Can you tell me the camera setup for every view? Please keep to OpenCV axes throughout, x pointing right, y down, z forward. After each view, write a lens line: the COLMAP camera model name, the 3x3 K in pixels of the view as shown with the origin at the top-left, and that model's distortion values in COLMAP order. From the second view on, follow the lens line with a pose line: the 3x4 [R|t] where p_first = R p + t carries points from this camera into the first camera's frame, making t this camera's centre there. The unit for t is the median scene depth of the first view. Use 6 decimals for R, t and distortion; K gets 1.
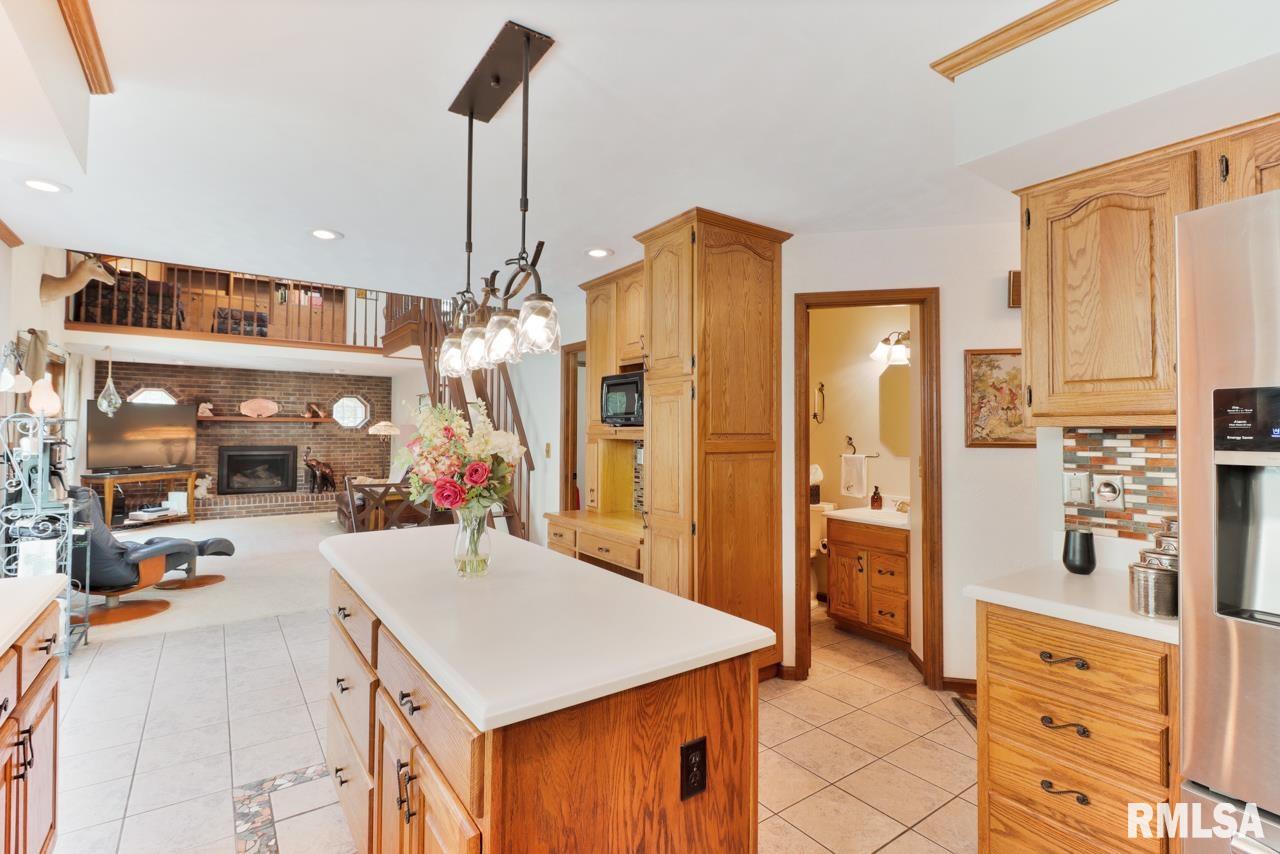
lens RADIAL K [[595.3, 0, 634.5], [0, 595.3, 427.1], [0, 0, 1]] dist [0.008649, -0.009221]
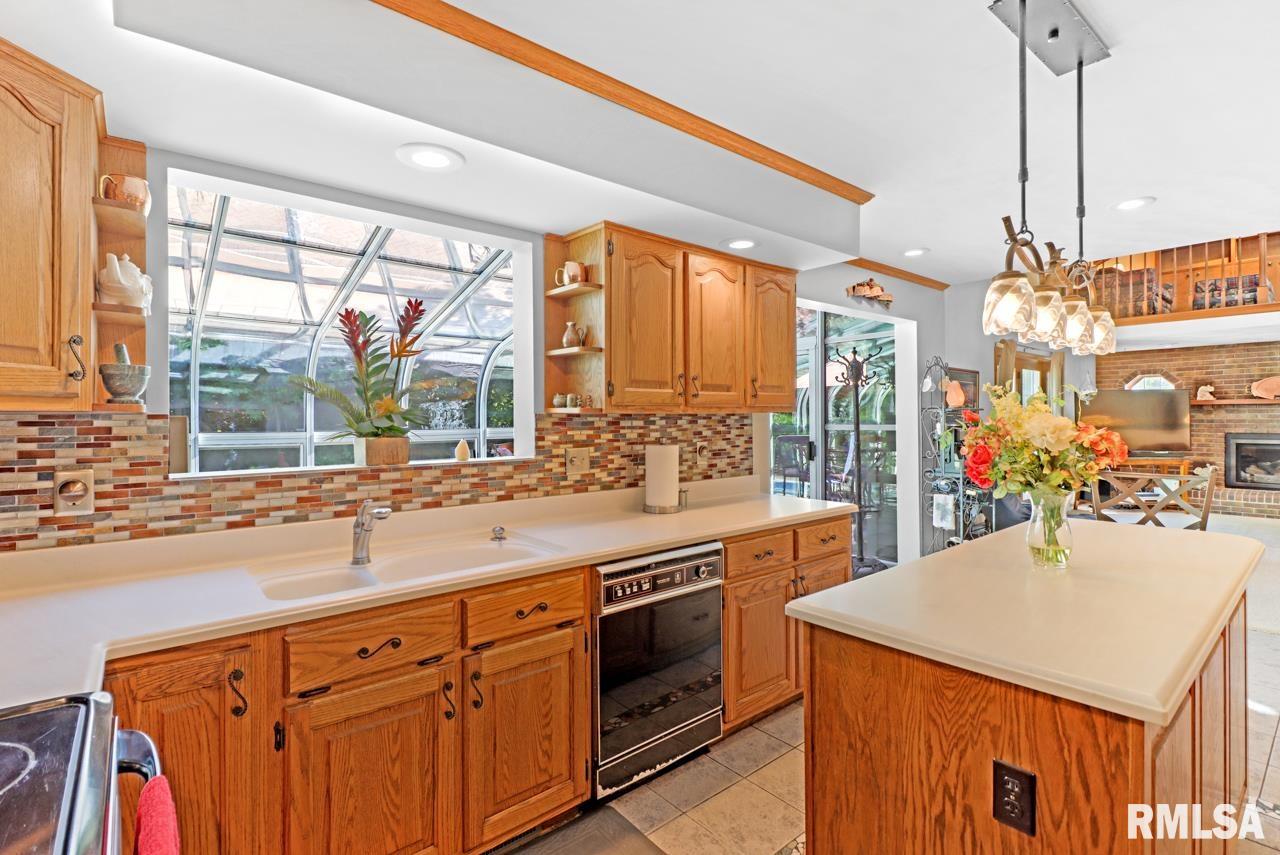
lens RADIAL K [[595.3, 0, 641.0], [0, 595.3, 420.5], [0, 0, 1]] dist [0.008649, -0.009221]
pose [[0.079763, -0.003609, -0.996807, 0.128911], [0.015209, 0.999881, -0.002403, 0.002060], [0.996698, -0.014969, 0.079808, 0.054911]]
